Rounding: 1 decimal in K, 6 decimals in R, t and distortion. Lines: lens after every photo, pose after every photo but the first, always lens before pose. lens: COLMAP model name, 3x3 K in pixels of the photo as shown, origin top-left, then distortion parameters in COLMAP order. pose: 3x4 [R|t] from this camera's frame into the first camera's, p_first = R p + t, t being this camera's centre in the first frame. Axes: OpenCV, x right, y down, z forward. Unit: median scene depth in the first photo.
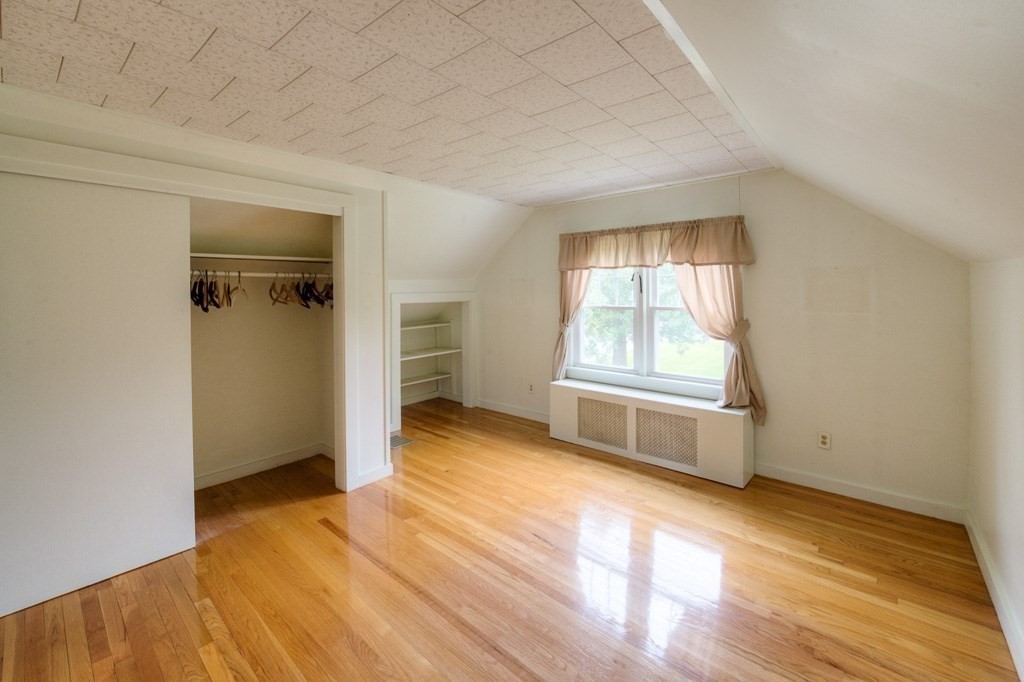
lens RADIAL K [[419.8, 0, 532.2], [0, 419.8, 353.5], [0, 0, 1]] dist [-0.013681, -0.001479]
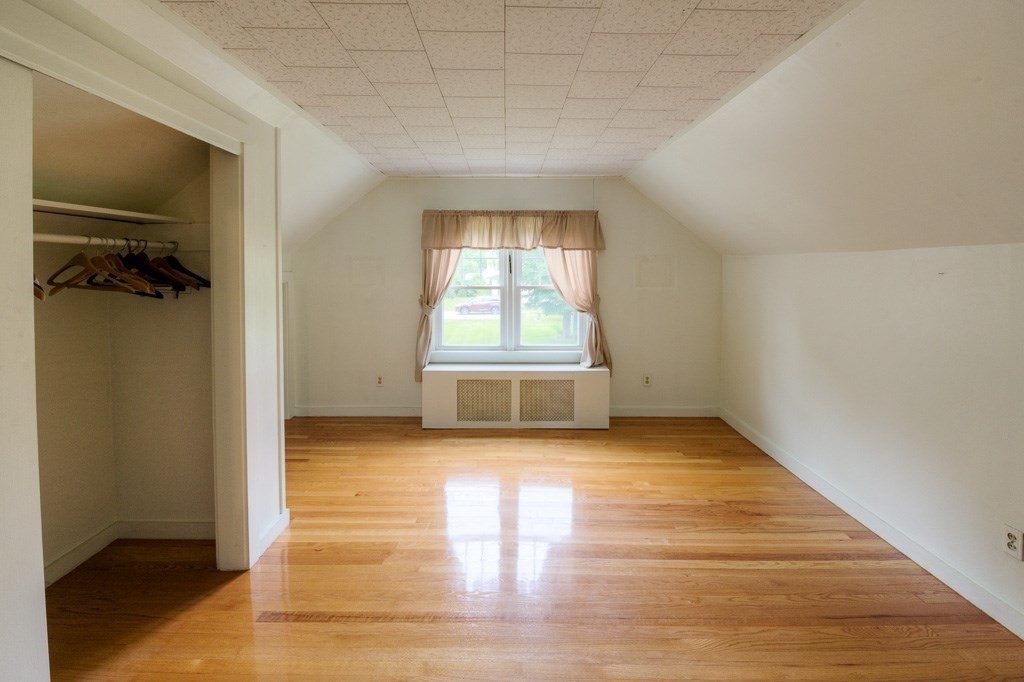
lens RADIAL K [[419.8, 0, 514.0], [0, 419.8, 339.6], [0, 0, 1]] dist [-0.013681, -0.001479]
pose [[0.766146, -0.097801, 0.635181, -0.465301], [0.088668, 0.994987, 0.046251, -0.027378], [-0.636520, 0.020885, 0.770977, 0.187557]]
